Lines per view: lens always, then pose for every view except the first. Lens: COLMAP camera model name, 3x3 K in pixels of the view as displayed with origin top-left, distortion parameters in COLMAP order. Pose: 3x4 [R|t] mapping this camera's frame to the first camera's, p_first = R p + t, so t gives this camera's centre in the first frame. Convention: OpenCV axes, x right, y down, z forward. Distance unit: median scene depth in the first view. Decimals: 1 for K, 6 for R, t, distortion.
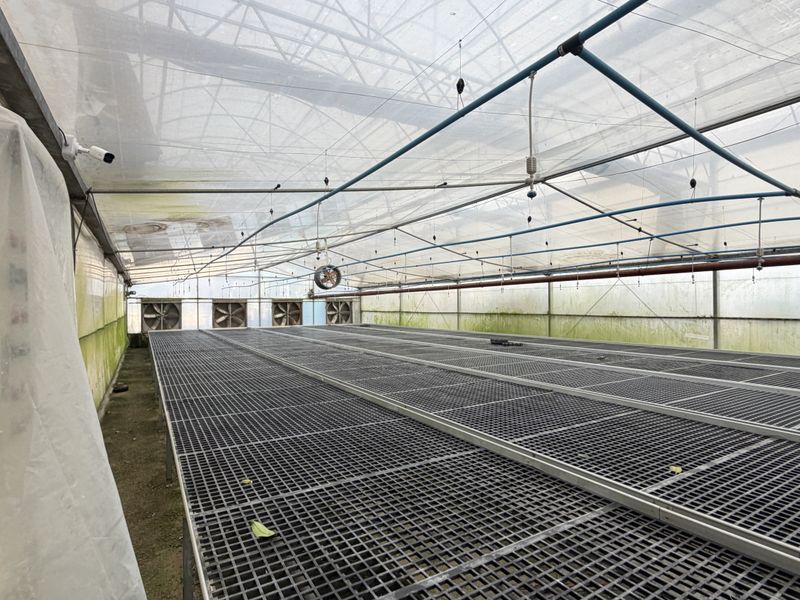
lens RADIAL K [[425.0, 0, 396.4], [0, 425.0, 303.7], [0, 0, 1]] dist [0.000029, 0.000610]
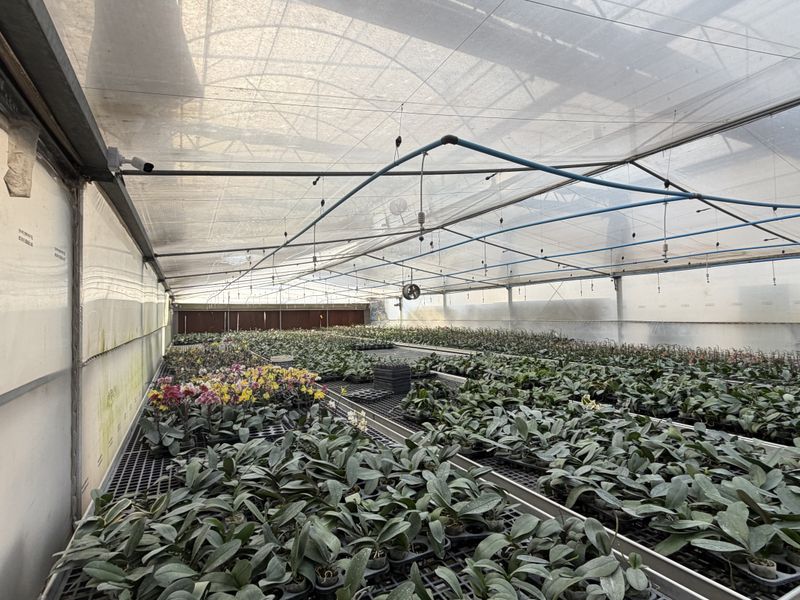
lens RADIAL K [[425.0, 0, 396.4], [0, 425.0, 303.7], [0, 0, 1]] dist [0.000029, 0.000610]
pose [[0.997055, -0.012560, -0.075658, -0.143532], [0.011525, 0.999834, -0.014099, 0.003825], [0.075823, 0.013186, 0.997034, 0.241187]]
